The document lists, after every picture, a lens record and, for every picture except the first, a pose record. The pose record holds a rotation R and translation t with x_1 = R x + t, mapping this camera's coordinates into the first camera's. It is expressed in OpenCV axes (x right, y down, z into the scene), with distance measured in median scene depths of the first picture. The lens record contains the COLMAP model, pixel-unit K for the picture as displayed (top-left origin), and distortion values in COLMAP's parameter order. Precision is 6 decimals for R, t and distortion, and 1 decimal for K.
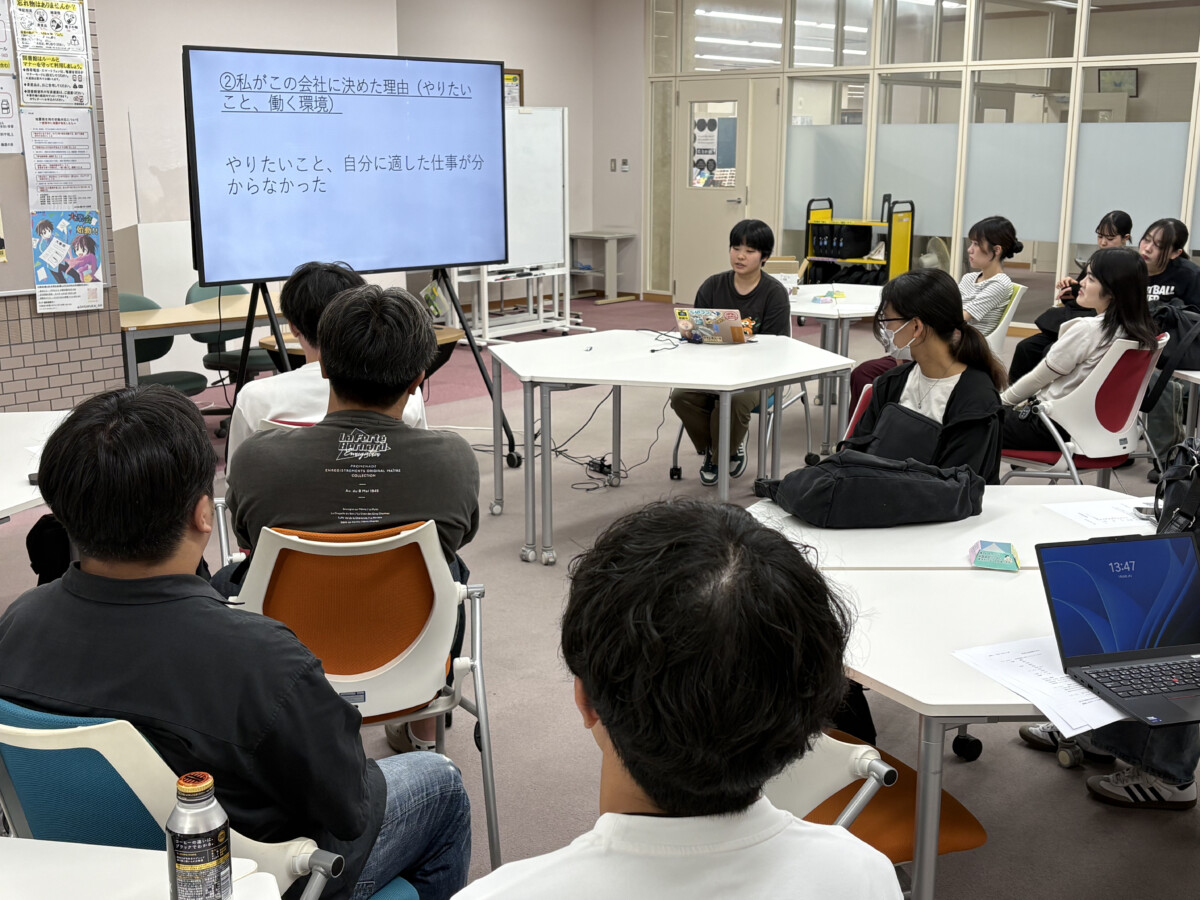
lens RADIAL K [[1360.1, 0, 599.4], [0, 1360.1, 463.1], [0, 0, 1]] dist [0.030735, 0.000000]
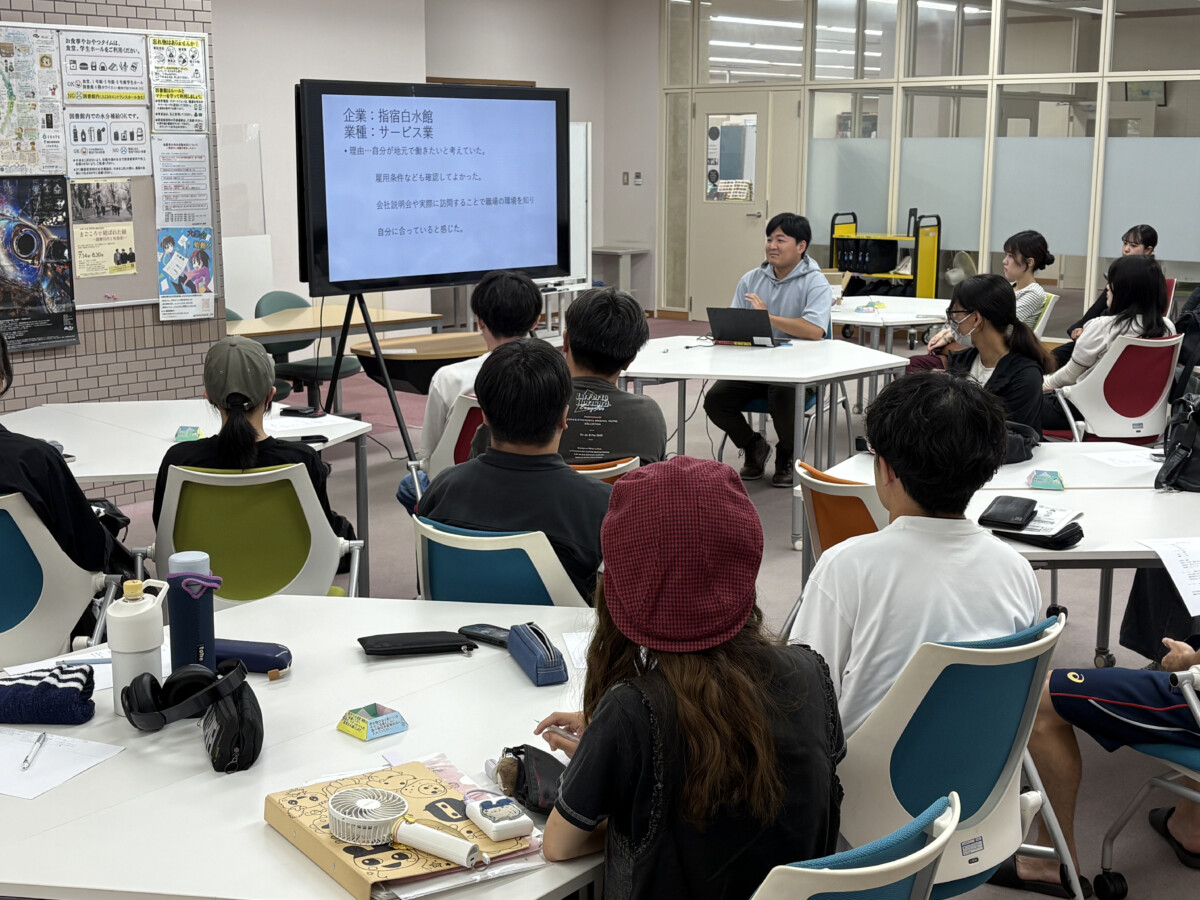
lens RADIAL K [[1599.9, 0, 602.7], [0, 1599.9, 446.5], [0, 0, 1]] dist [0.092051, 0.000000]
pose [[0.999504, -0.005603, 0.030974, -0.052234], [0.006994, 0.998964, -0.044974, 0.026809], [-0.030690, 0.045168, 0.998508, -0.153389]]
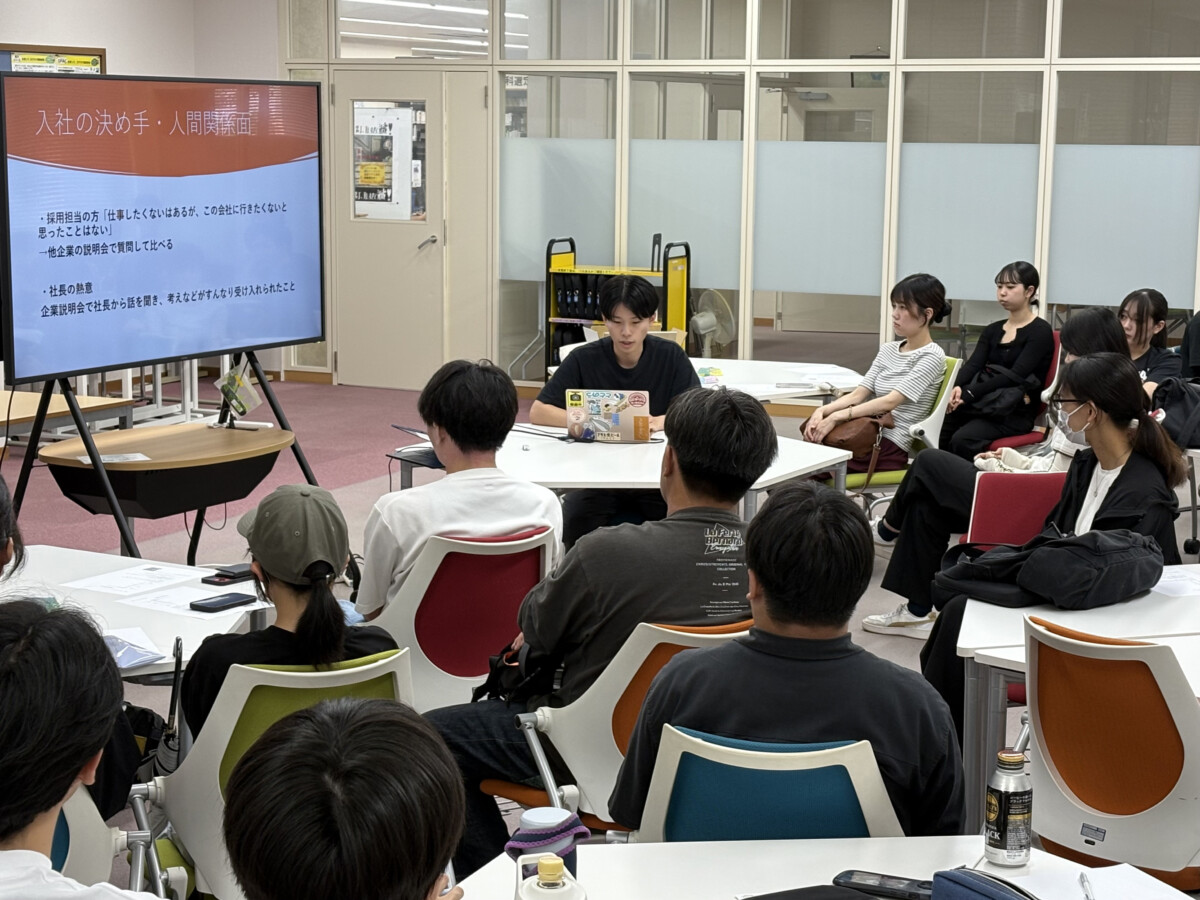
lens RADIAL K [[2205.1, 0, 594.8], [0, 2205.1, 453.6], [0, 0, 1]] dist [0.394577, 0.000000]
pose [[0.955780, -0.036168, 0.291849, -0.183877], [0.059704, 0.995606, -0.072146, 0.009021], [-0.287957, 0.086381, 0.953740, -0.142892]]
